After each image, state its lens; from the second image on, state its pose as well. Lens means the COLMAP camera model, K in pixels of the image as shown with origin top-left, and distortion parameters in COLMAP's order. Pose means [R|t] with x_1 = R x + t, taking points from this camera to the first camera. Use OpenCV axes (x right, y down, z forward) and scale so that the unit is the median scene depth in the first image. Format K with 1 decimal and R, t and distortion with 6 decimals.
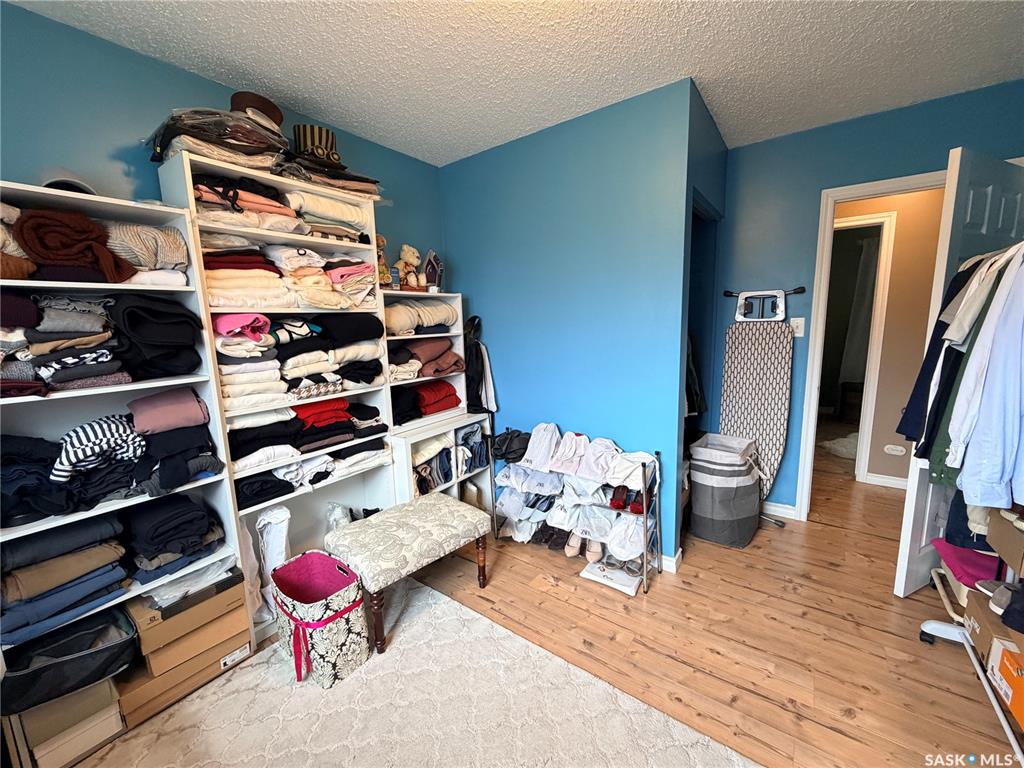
lens RADIAL K [[408.9, 0, 510.3], [0, 408.9, 385.1], [0, 0, 1]] dist [-0.000971, 0.000232]
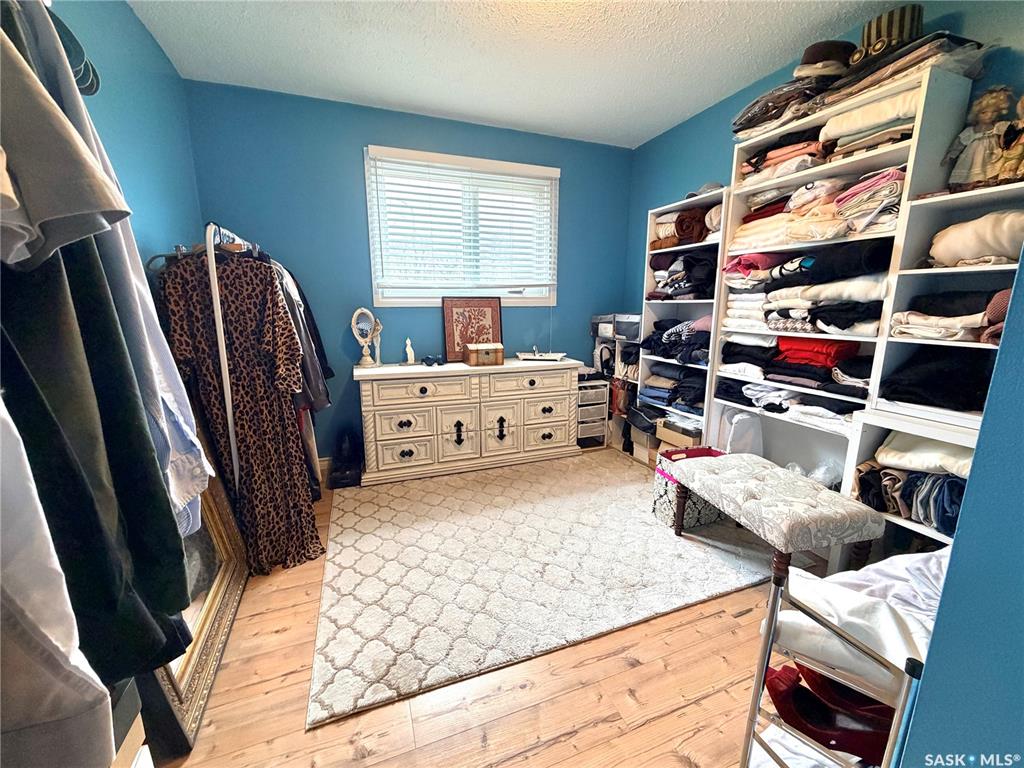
lens RADIAL K [[408.9, 0, 508.5], [0, 408.9, 387.9], [0, 0, 1]] dist [-0.000971, 0.000232]
pose [[-0.548715, 0.202046, -0.811227, 0.841300], [-0.111945, 0.943860, 0.310800, -0.085155], [0.828480, 0.261353, -0.495292, 1.033024]]
